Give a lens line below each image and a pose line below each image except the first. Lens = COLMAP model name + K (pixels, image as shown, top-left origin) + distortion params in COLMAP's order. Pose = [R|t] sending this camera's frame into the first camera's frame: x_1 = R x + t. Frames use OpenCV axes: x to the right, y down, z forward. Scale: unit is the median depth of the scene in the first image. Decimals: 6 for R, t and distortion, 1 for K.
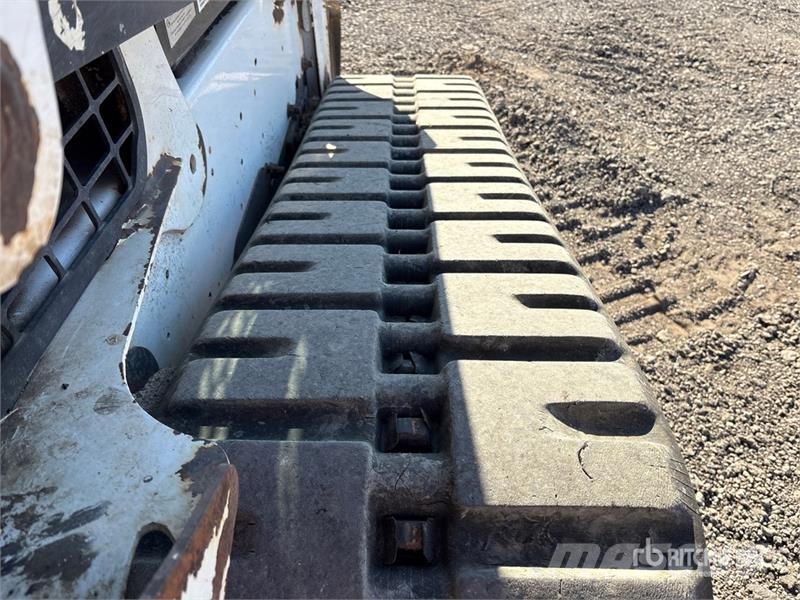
lens RADIAL K [[604.0, 0, 397.8], [0, 604.0, 297.2], [0, 0, 1]] dist [0.041179, -0.036323]
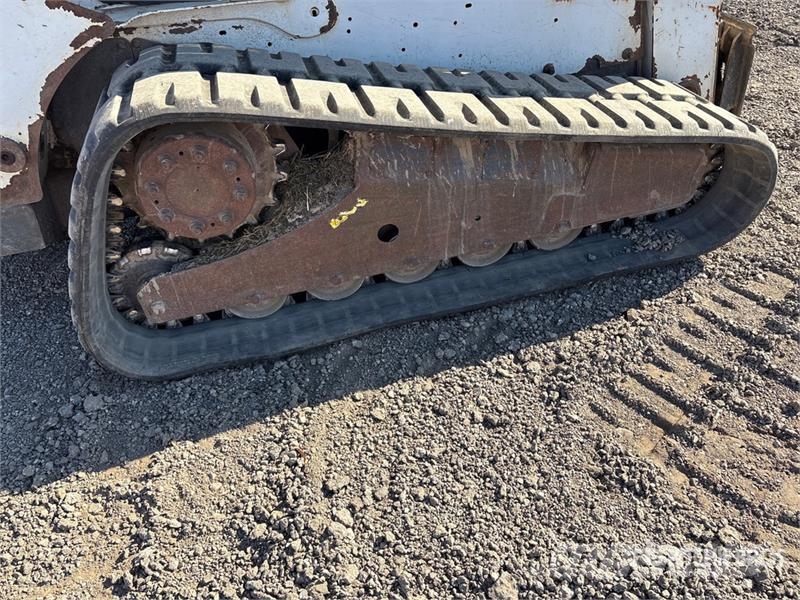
lens RADIAL K [[604.0, 0, 397.8], [0, 604.0, 297.2], [0, 0, 1]] dist [0.041179, -0.036323]
pose [[0.265315, 0.597028, -0.757077, 0.870016], [-0.609114, 0.712466, 0.348386, -0.179235], [0.747388, 0.368714, 0.552686, 0.180368]]
